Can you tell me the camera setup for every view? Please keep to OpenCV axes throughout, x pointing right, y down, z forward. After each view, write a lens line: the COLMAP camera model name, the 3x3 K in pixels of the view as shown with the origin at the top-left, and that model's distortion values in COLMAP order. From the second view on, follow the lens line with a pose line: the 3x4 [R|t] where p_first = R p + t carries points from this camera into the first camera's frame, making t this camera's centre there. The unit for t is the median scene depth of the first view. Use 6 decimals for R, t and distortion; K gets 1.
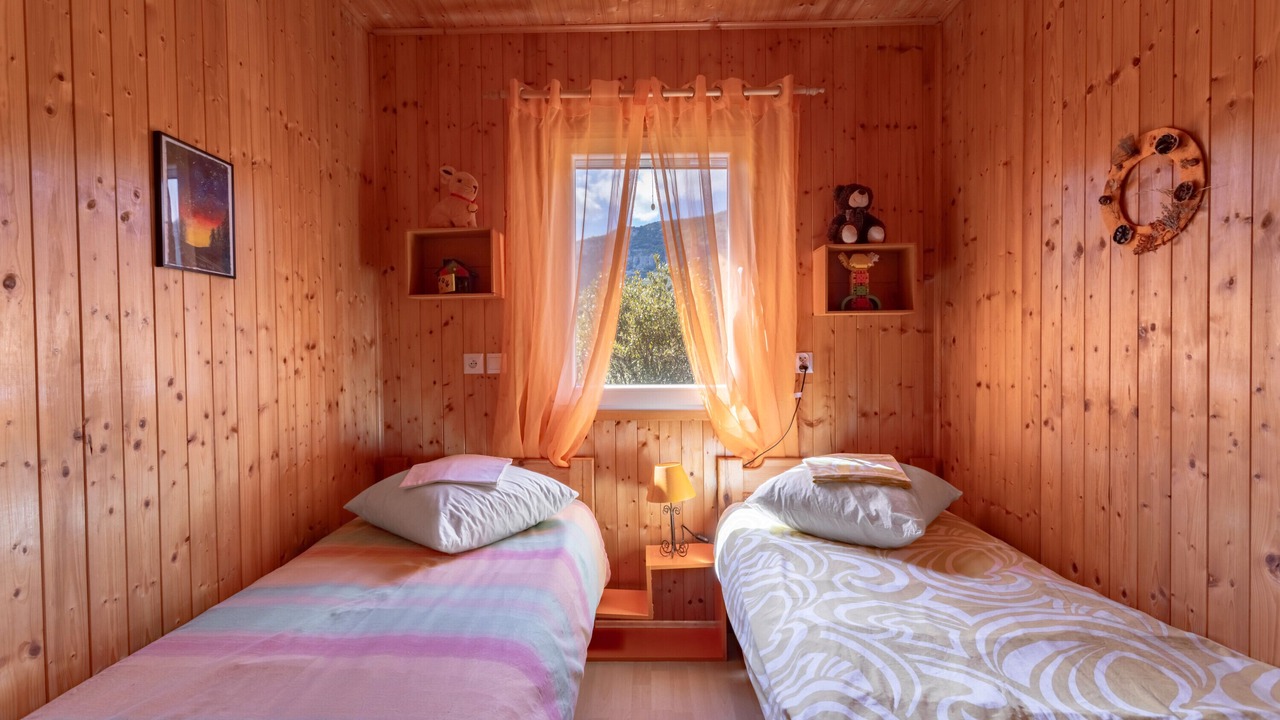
lens RADIAL K [[602.9, 0, 635.0], [0, 602.9, 355.2], [0, 0, 1]] dist [-0.003652, 0.002913]
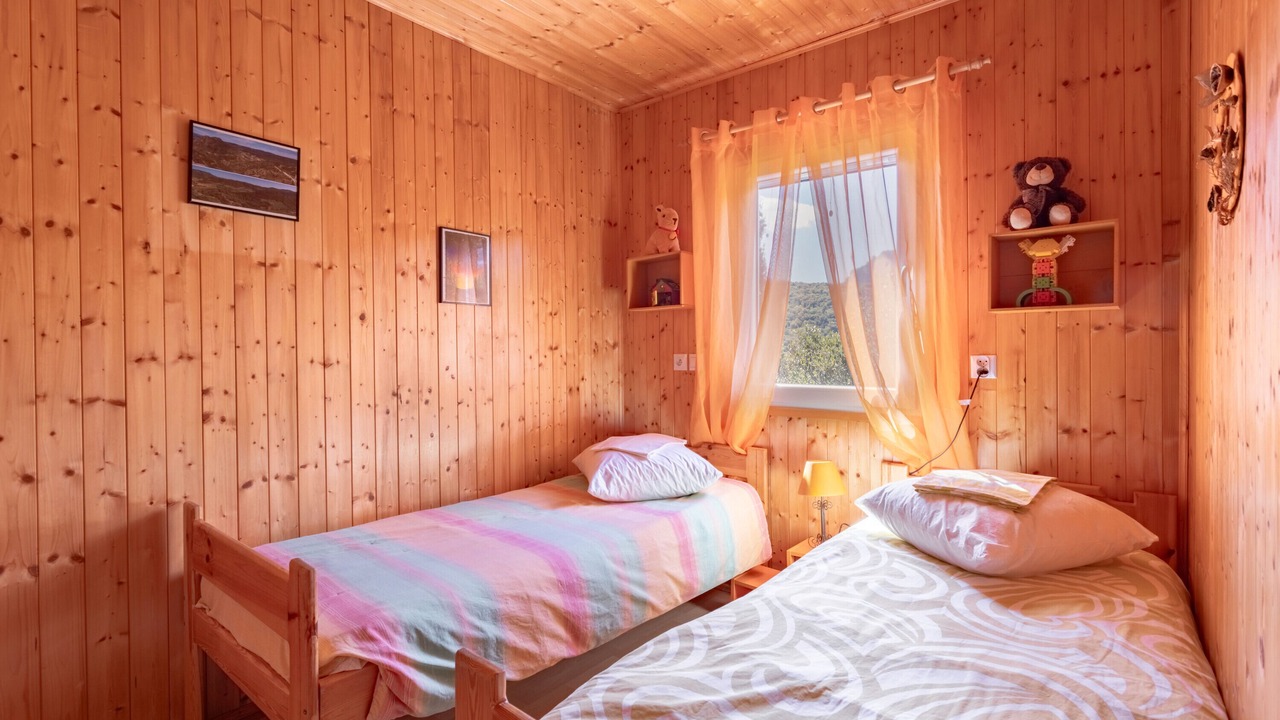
lens RADIAL K [[602.9, 0, 634.4], [0, 602.9, 354.5], [0, 0, 1]] dist [-0.003652, 0.002913]
pose [[0.783287, 0.007572, -0.621614, 0.515989], [-0.009979, 0.999950, -0.000393, -0.000129], [0.621580, 0.006511, 0.783323, -0.022676]]
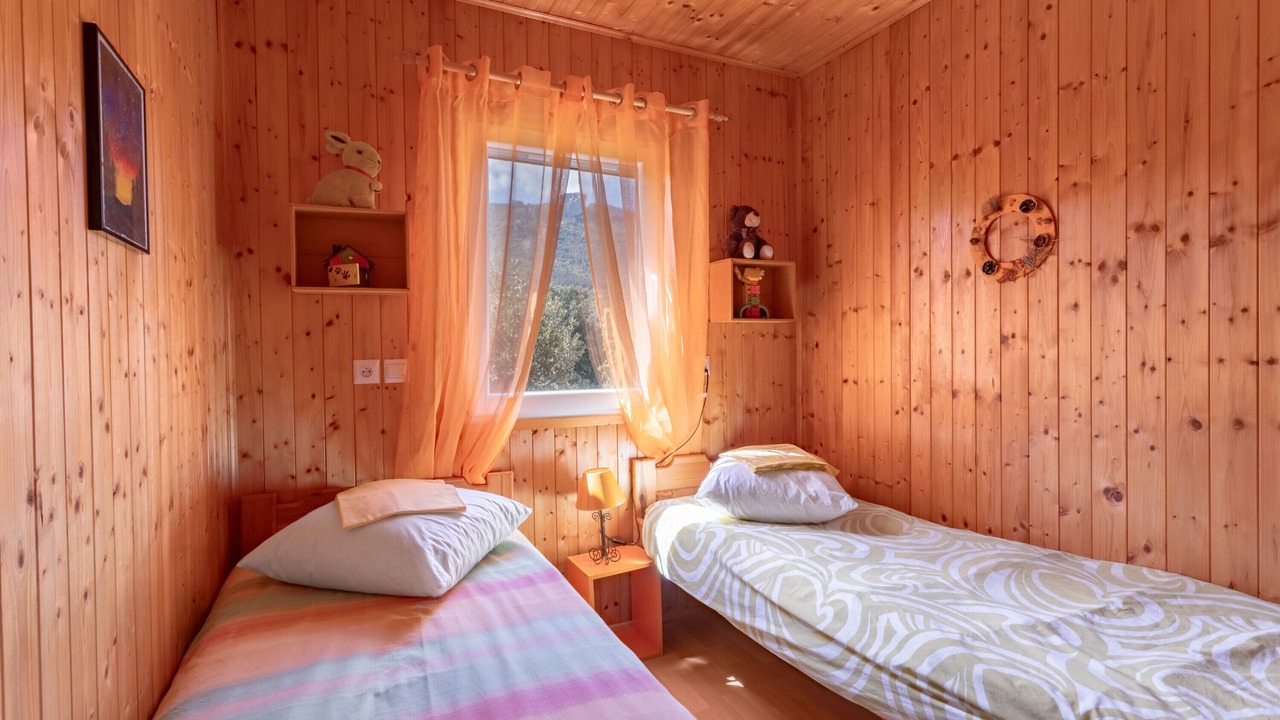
lens RADIAL K [[602.9, 0, 636.5], [0, 602.9, 355.4], [0, 0, 1]] dist [-0.003652, 0.002913]
pose [[0.893345, -0.005562, 0.449337, -0.377748], [0.008933, 0.999946, -0.005383, -0.000983], [-0.449283, 0.008823, 0.893346, 0.102343]]
